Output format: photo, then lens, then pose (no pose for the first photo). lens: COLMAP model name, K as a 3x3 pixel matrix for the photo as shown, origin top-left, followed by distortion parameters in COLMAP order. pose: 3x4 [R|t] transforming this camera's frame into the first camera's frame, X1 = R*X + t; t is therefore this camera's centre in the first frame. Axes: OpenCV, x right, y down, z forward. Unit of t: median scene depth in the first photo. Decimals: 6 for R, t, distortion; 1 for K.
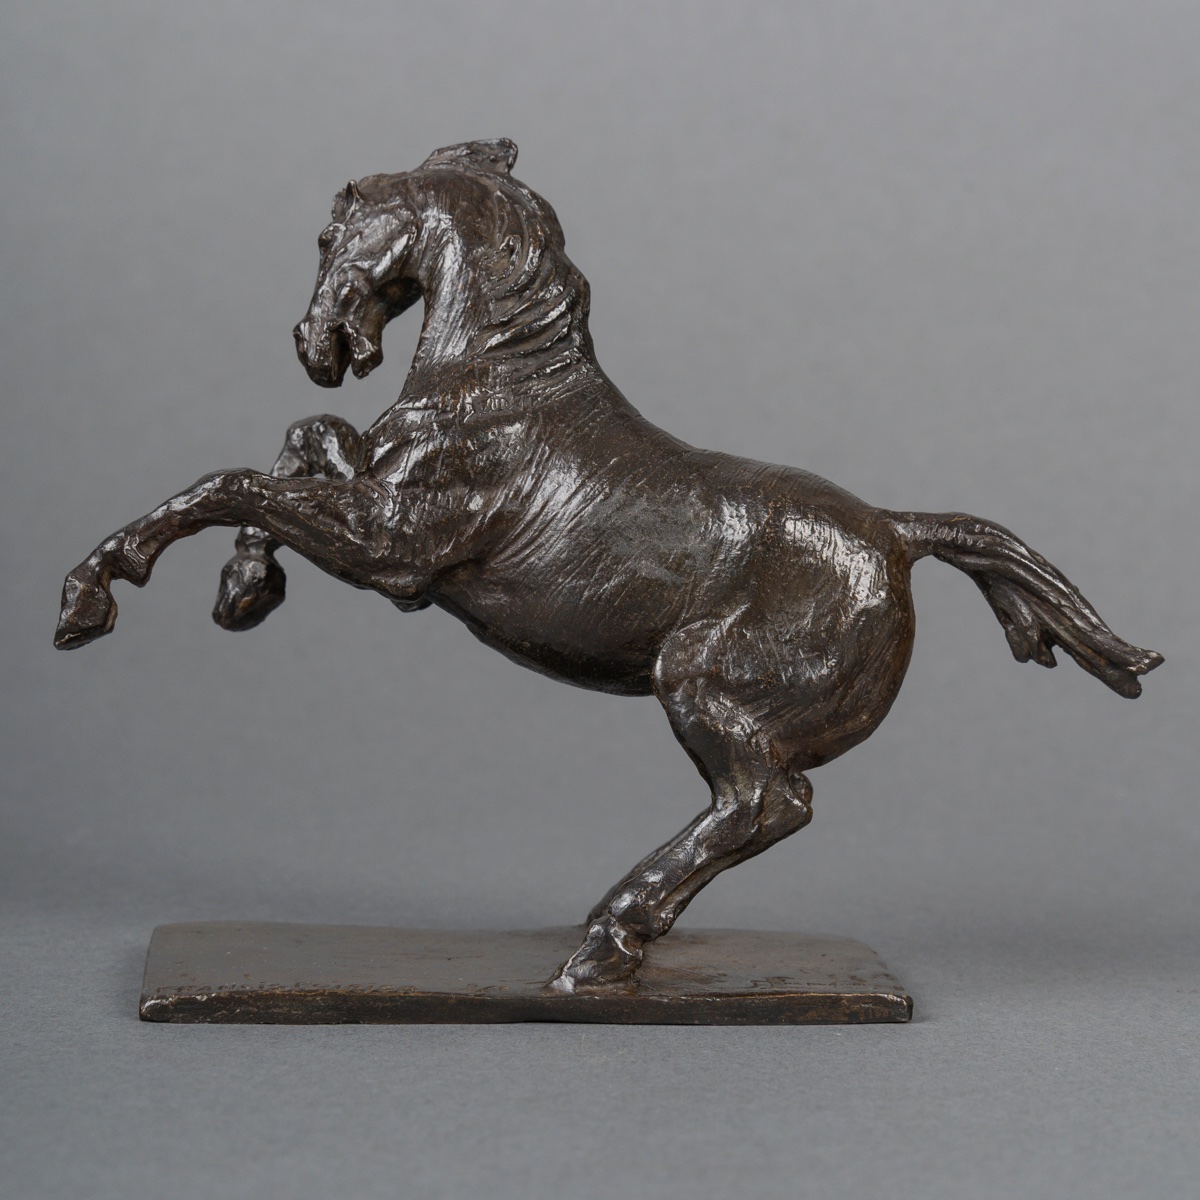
lens RADIAL K [[4289.5, 0, 599.4], [0, 4289.5, 600.2], [0, 0, 1]] dist [-0.226073, 0.000000]
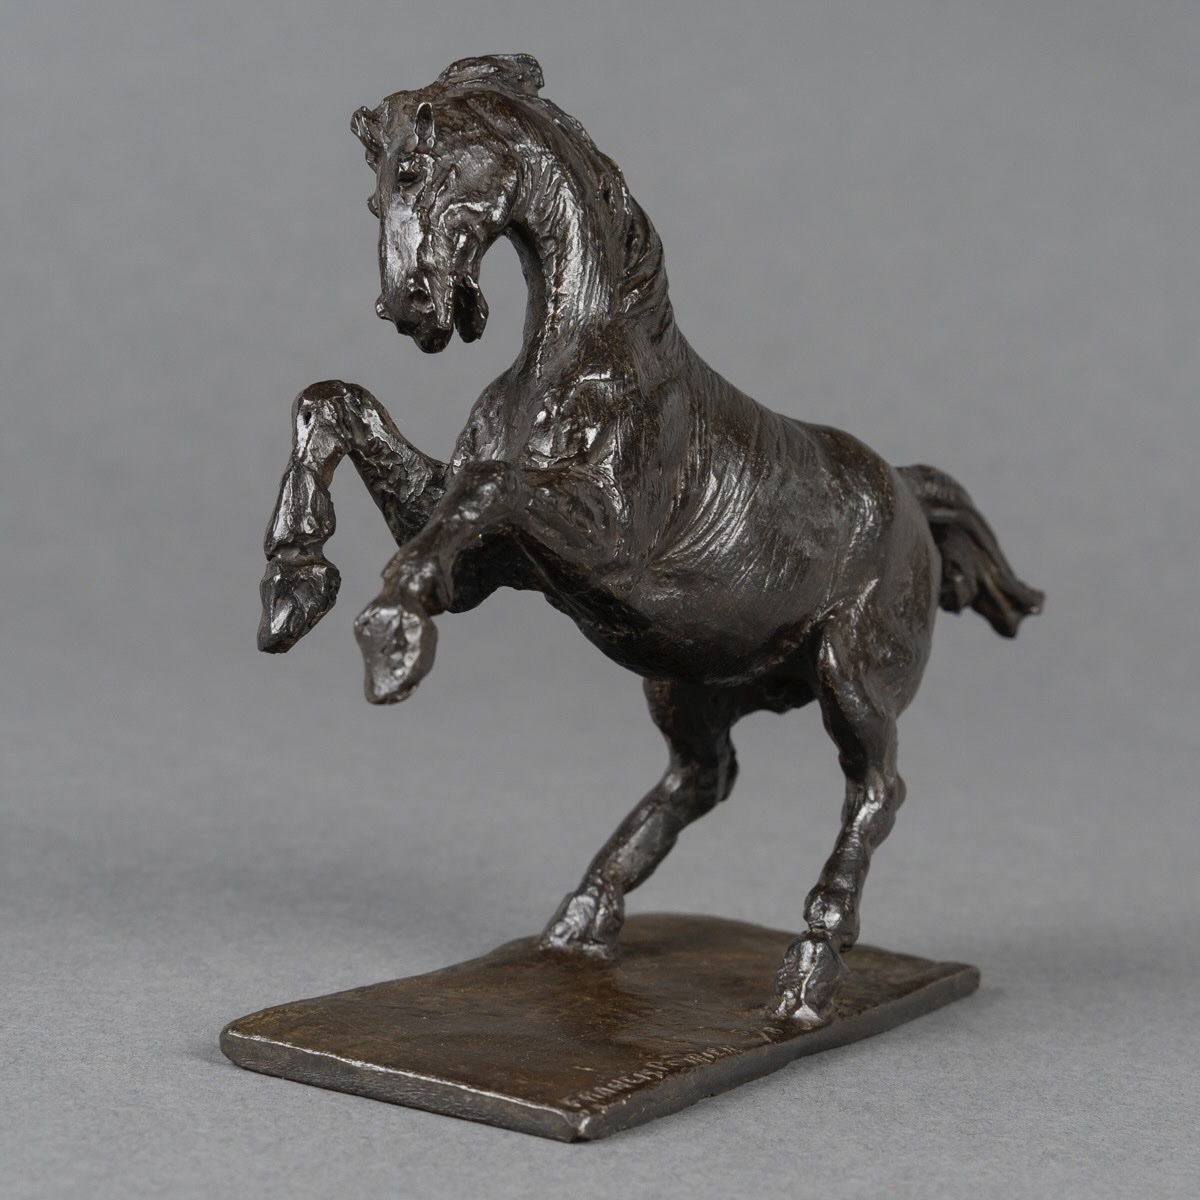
lens RADIAL K [[4030.7, 0, 597.8], [0, 4030.7, 600.0], [0, 0, 1]] dist [-0.089292, 0.000000]
pose [[0.570510, -0.085642, 0.816814, -0.707880], [0.022972, 0.995823, 0.088365, -0.072361], [-0.820970, -0.031649, 0.570094, 0.541682]]
